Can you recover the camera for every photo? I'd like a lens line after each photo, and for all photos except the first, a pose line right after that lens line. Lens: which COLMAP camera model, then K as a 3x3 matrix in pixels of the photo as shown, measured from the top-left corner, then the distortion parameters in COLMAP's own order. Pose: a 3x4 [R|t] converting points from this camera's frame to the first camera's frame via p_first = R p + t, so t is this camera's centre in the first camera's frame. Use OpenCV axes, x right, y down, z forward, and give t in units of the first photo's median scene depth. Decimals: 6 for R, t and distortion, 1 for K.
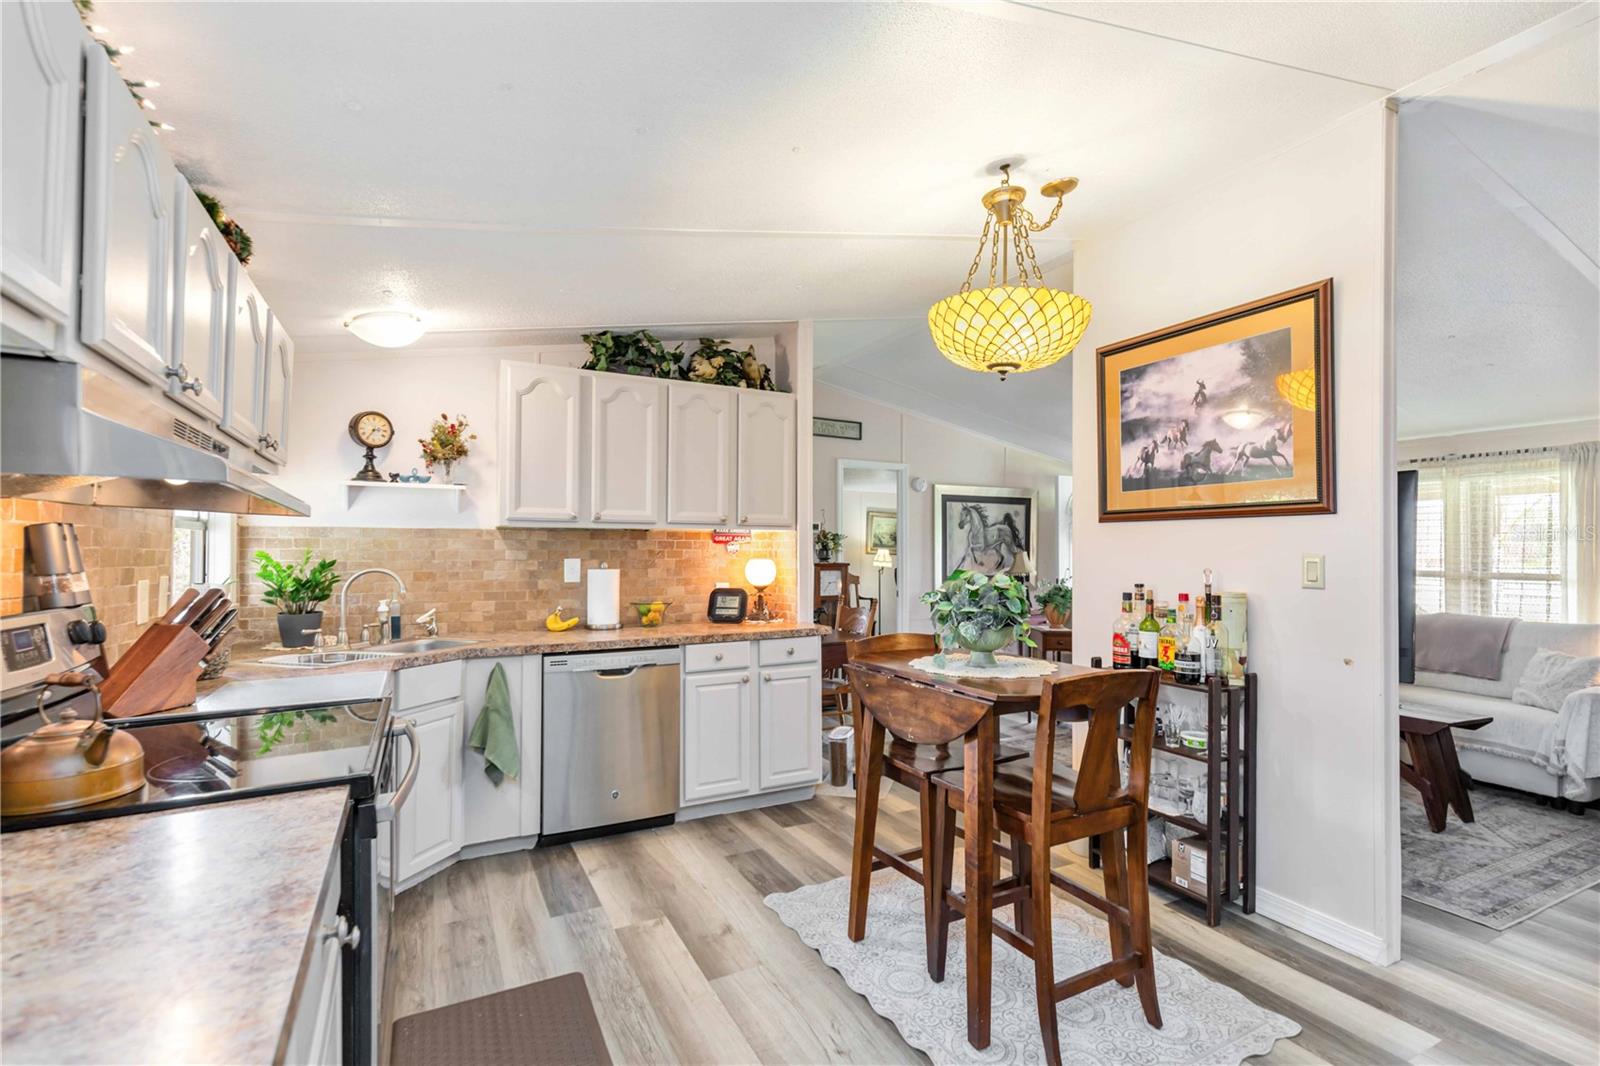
lens RADIAL K [[725.8, 0, 804.7], [0, 725.8, 534.3], [0, 0, 1]] dist [0.010846, -0.005346]
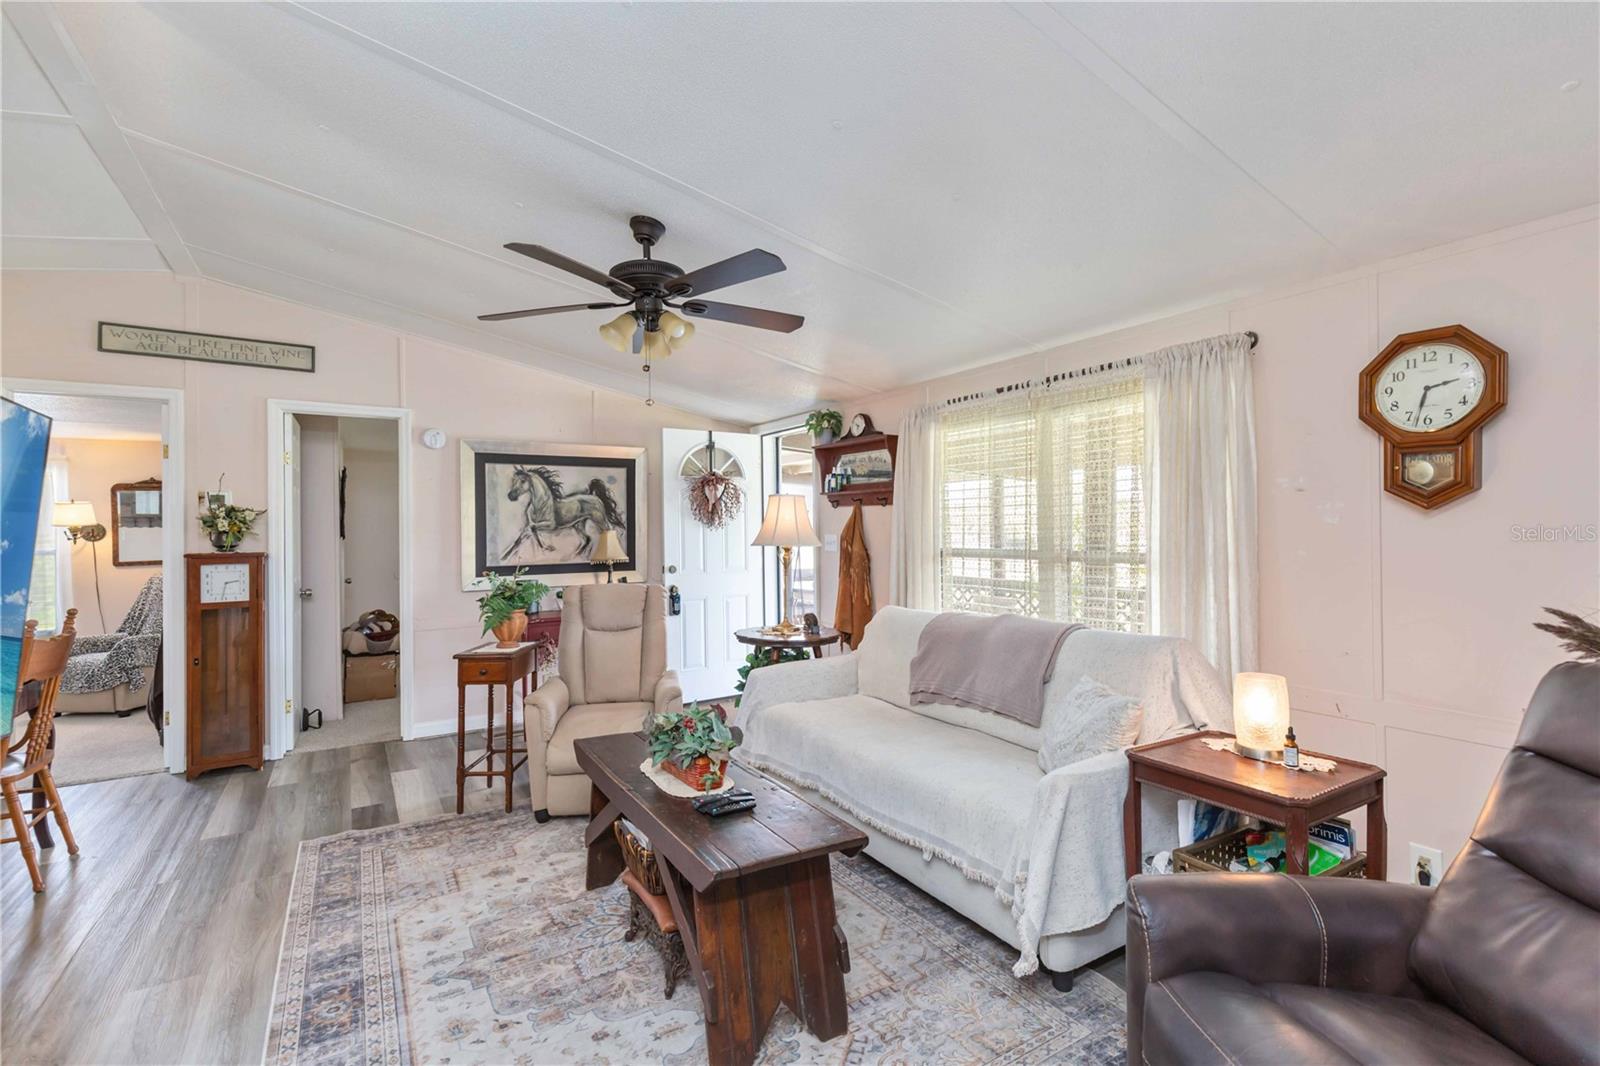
lens RADIAL K [[723.4, 0, 806.8], [0, 723.4, 528.5], [0, 0, 1]] dist [0.000478, -0.000103]
pose [[0.996097, -0.015237, 0.086944, 0.827121], [0.013412, 0.999678, 0.021535, 0.016077], [-0.087244, -0.020285, 0.995980, 0.472537]]
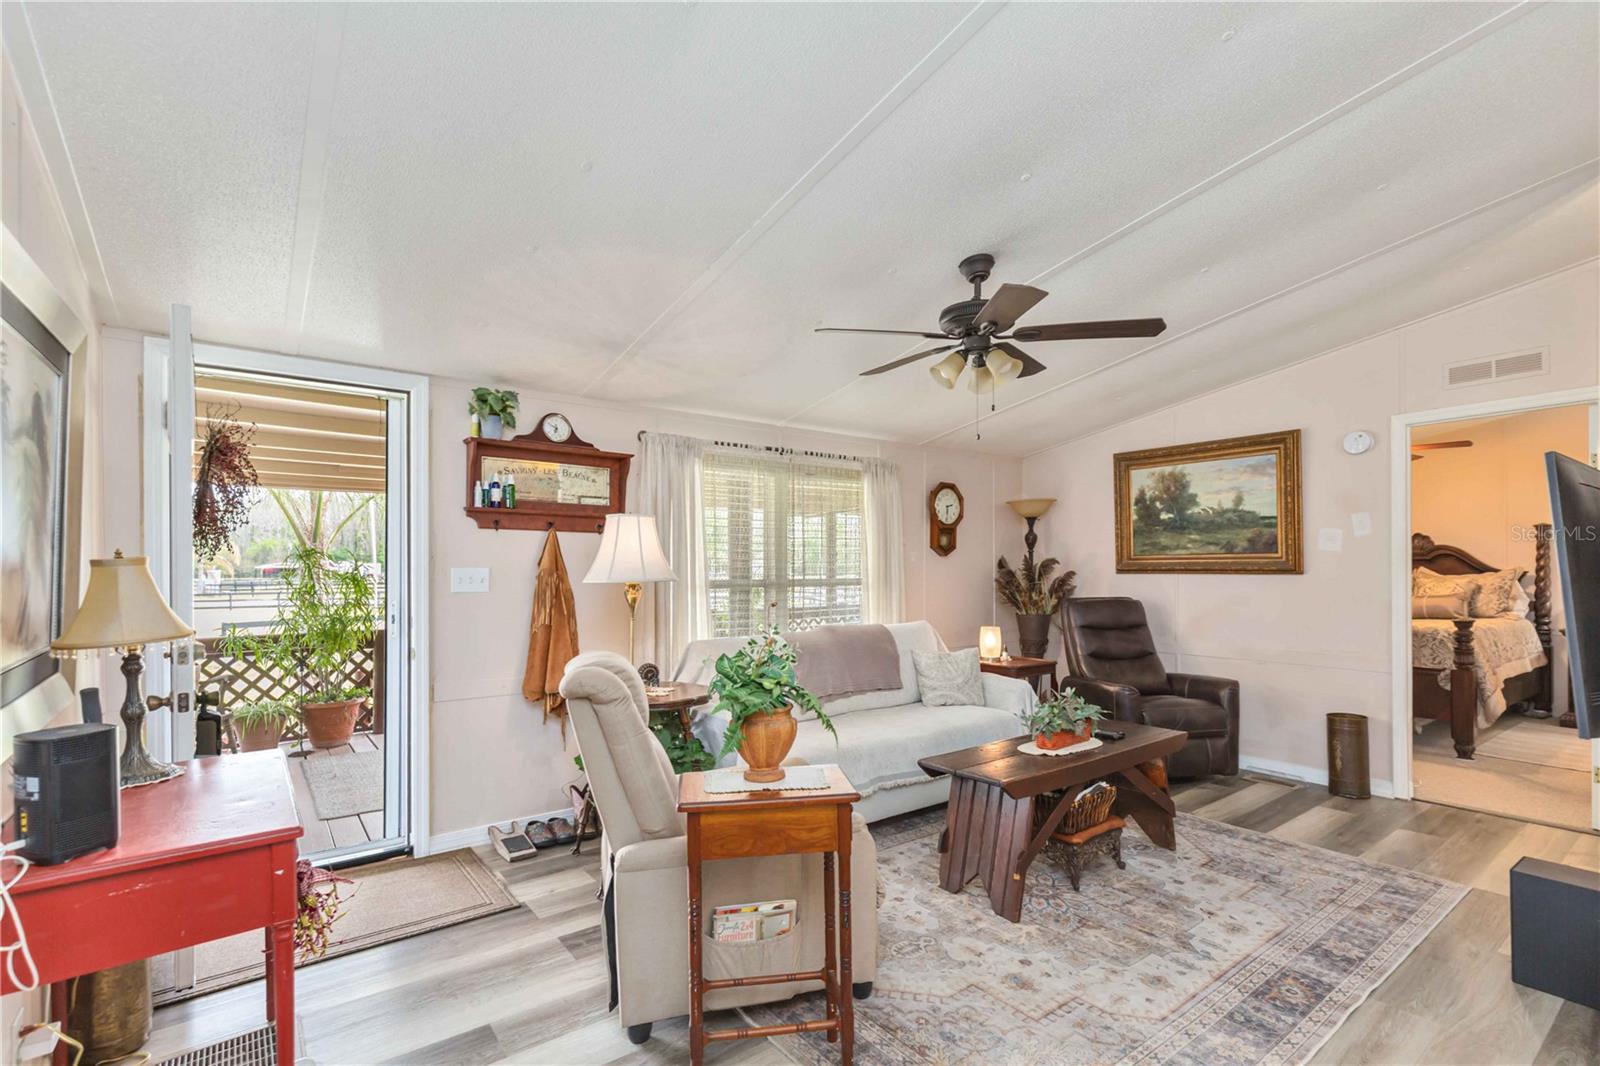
lens RADIAL K [[738.0, 0, 804.4], [0, 738.0, 561.0], [0, 0, 1]] dist [-0.000237, -0.000431]
pose [[-0.168547, -0.002154, 0.985691, -0.002817], [-0.024340, 0.999702, -0.001978, 0.039518], [-0.985393, -0.024326, -0.168549, 1.527257]]
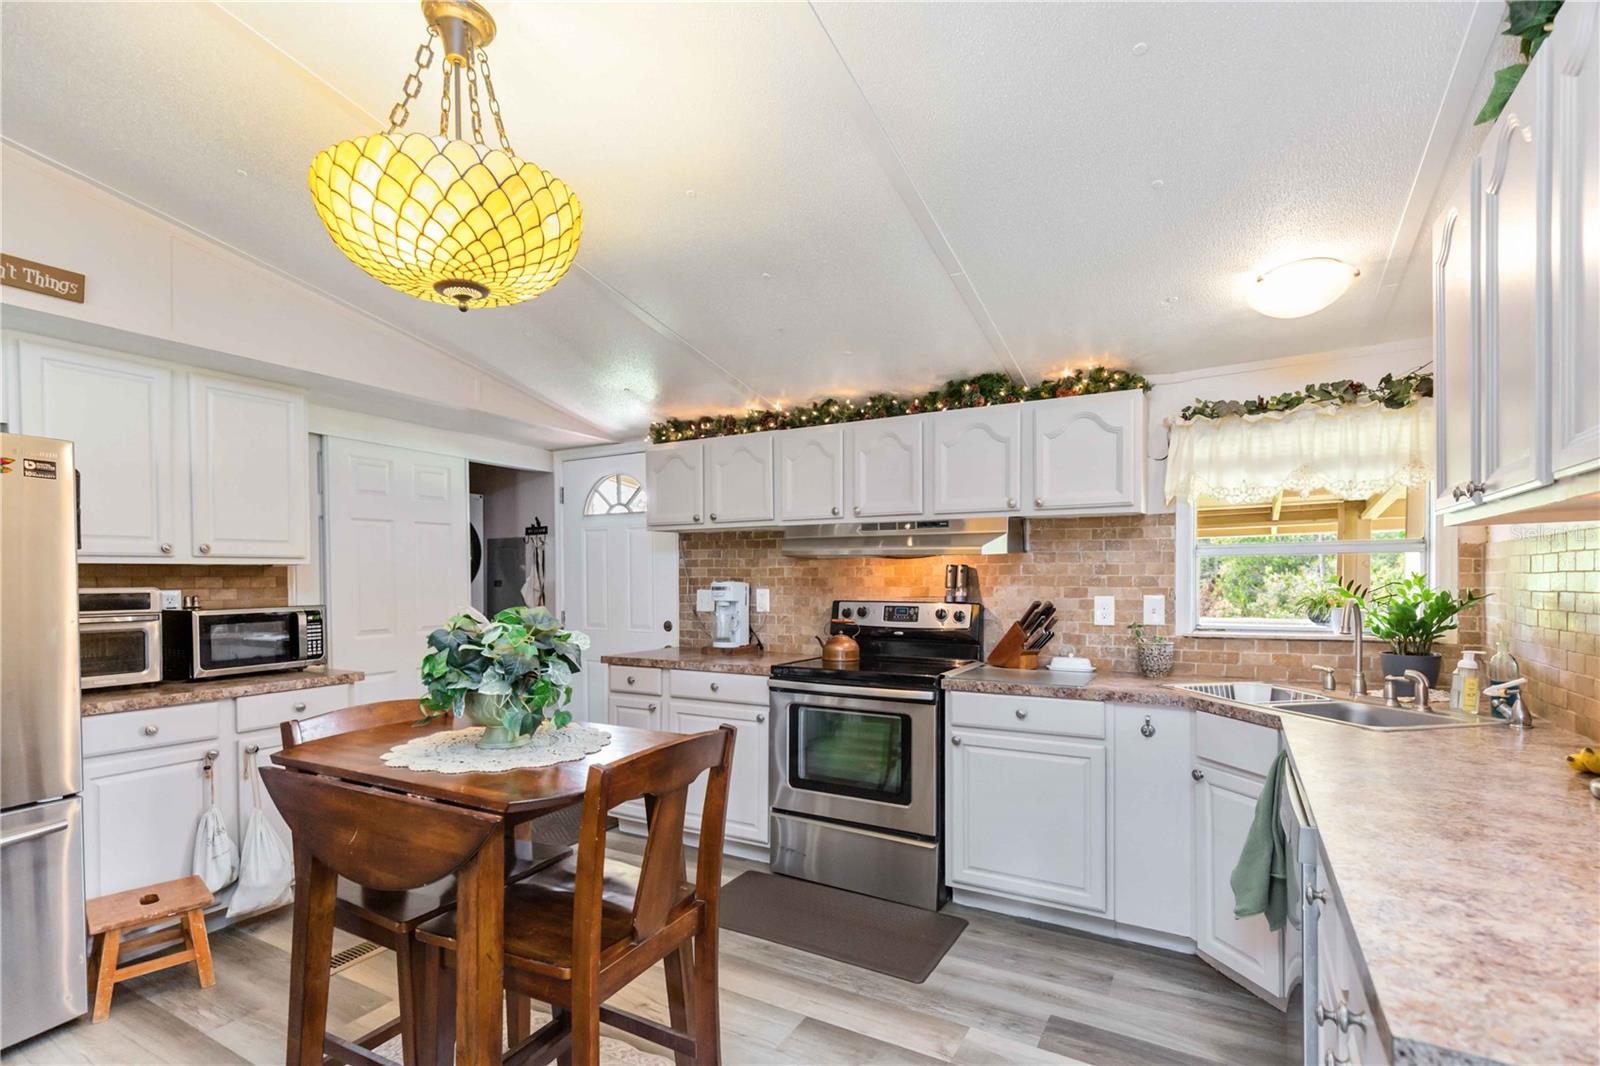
lens RADIAL K [[742.9, 0, 804.1], [0, 742.9, 584.2], [0, 0, 1]] dist [0.000413, -0.000124]
pose [[-0.838818, 0.007011, -0.544368, 0.243821], [0.014750, 0.999843, -0.009851, 0.025225], [0.544213, -0.016293, -0.838789, 1.096652]]
